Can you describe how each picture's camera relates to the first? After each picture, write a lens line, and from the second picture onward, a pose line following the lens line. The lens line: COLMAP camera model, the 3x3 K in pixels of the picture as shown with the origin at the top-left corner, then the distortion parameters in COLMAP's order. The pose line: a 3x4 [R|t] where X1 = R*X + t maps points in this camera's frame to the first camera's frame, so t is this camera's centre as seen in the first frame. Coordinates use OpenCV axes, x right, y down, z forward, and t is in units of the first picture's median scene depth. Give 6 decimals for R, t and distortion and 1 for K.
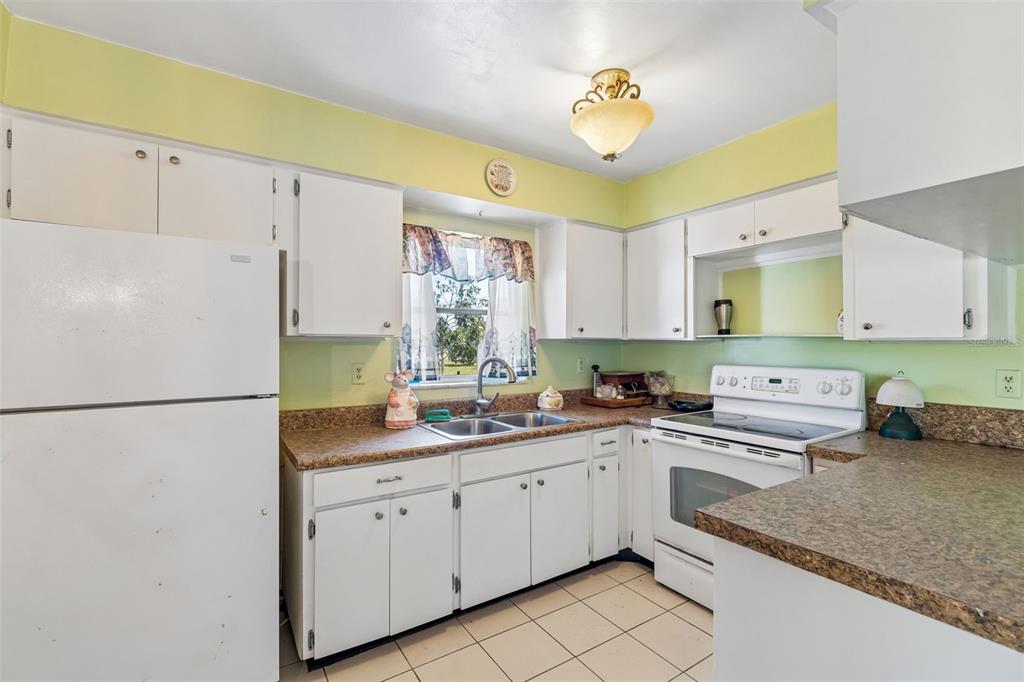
lens RADIAL K [[459.6, 0, 511.3], [0, 459.6, 345.2], [0, 0, 1]] dist [-0.001670, -0.000189]
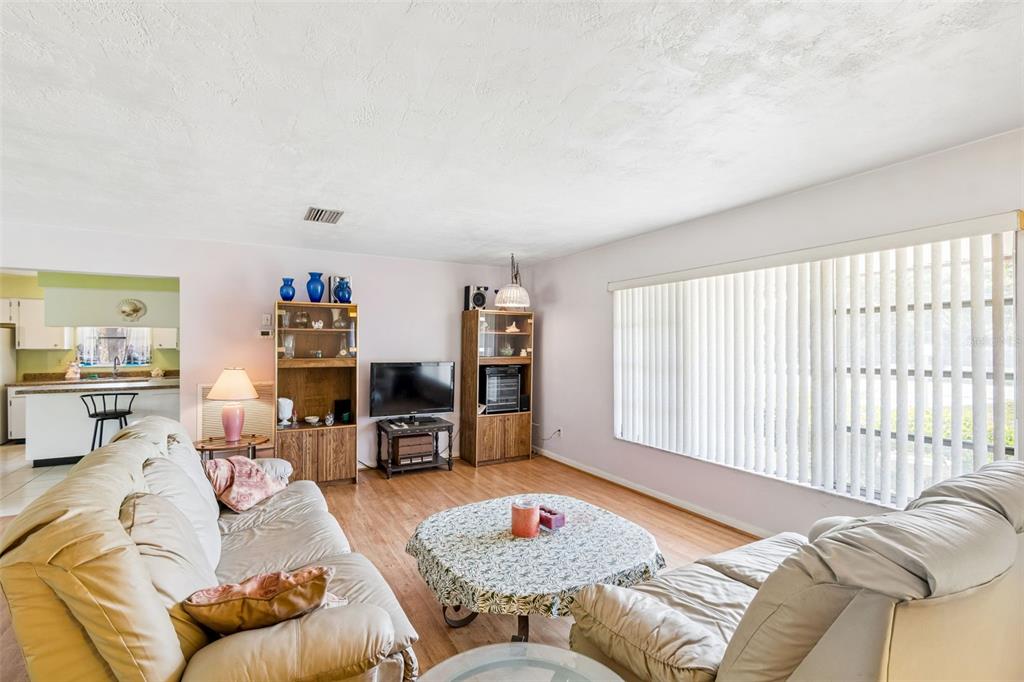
lens RADIAL K [[459.6, 0, 511.3], [0, 459.6, 345.2], [0, 0, 1]] dist [-0.001670, -0.000189]
pose [[0.997408, -0.000754, -0.071945, 2.642214], [0.000316, 0.999981, -0.006101, -0.021195], [0.071948, 0.006063, 0.997390, -1.624678]]
